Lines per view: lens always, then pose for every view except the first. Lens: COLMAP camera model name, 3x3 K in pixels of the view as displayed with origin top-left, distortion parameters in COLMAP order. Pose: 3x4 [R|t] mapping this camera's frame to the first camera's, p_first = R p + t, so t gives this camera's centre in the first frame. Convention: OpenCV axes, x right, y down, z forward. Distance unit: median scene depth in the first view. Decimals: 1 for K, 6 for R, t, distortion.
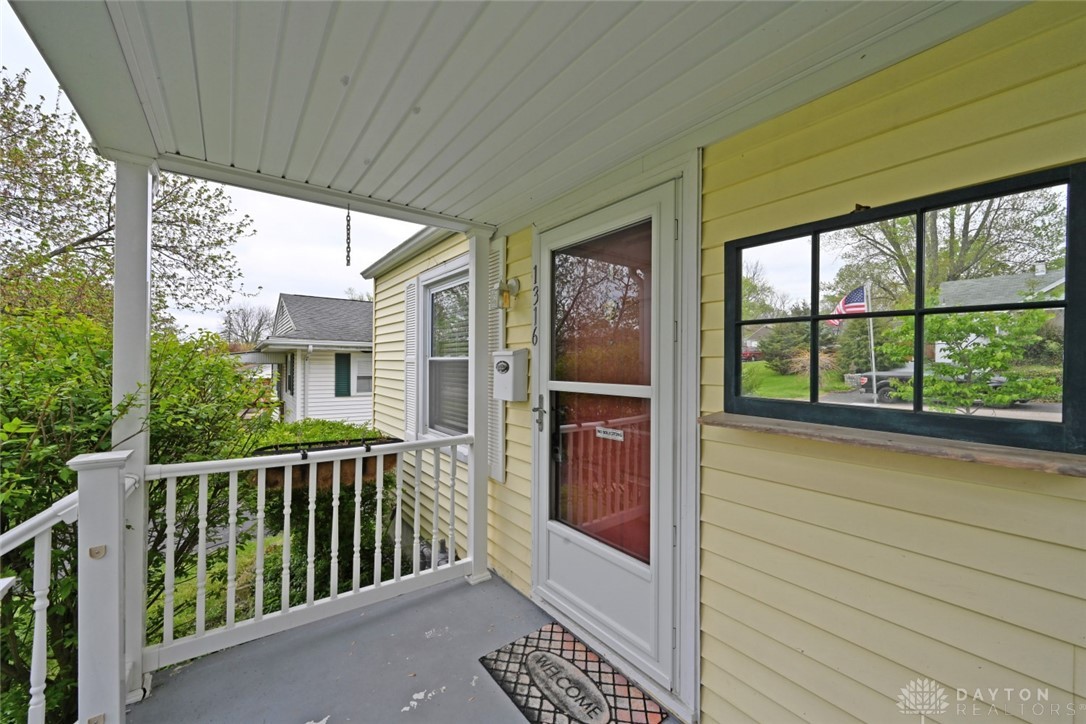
lens RADIAL K [[427.8, 0, 542.7], [0, 427.8, 363.3], [0, 0, 1]] dist [0.001161, 0.000253]
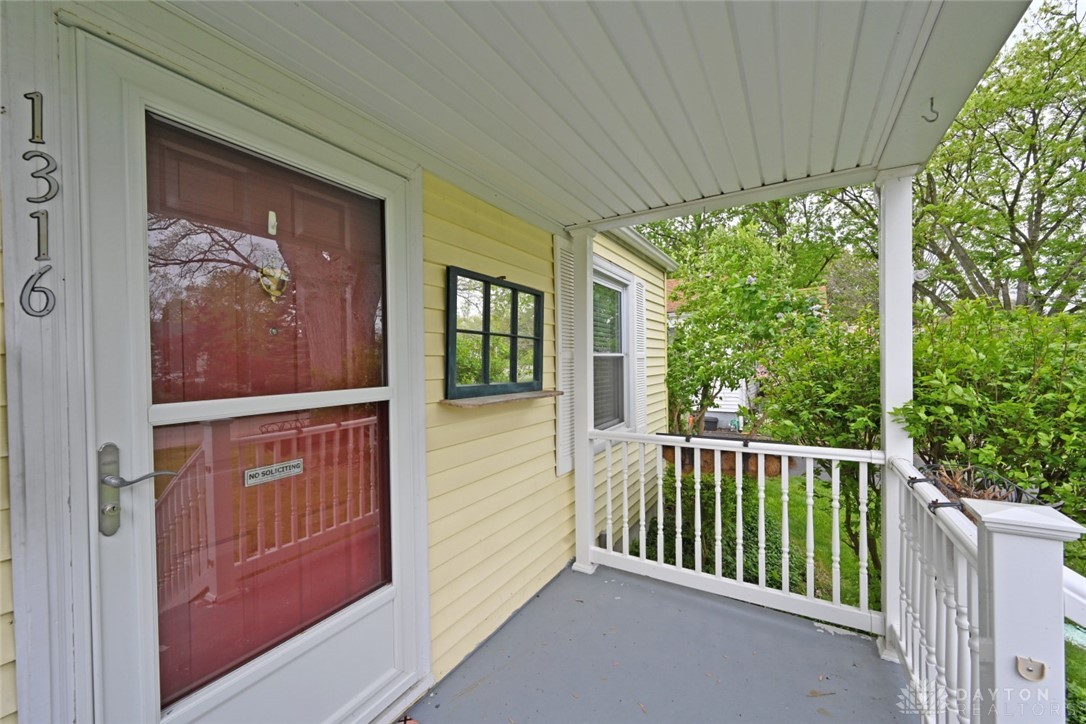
lens RADIAL K [[427.8, 0, 542.6], [0, 427.8, 360.4], [0, 0, 1]] dist [0.001161, 0.000253]
pose [[-0.389970, -0.009681, 0.920777, -0.627897], [0.001512, 0.999937, 0.011154, -0.011474], [-0.920826, 0.005742, -0.389931, 0.926492]]
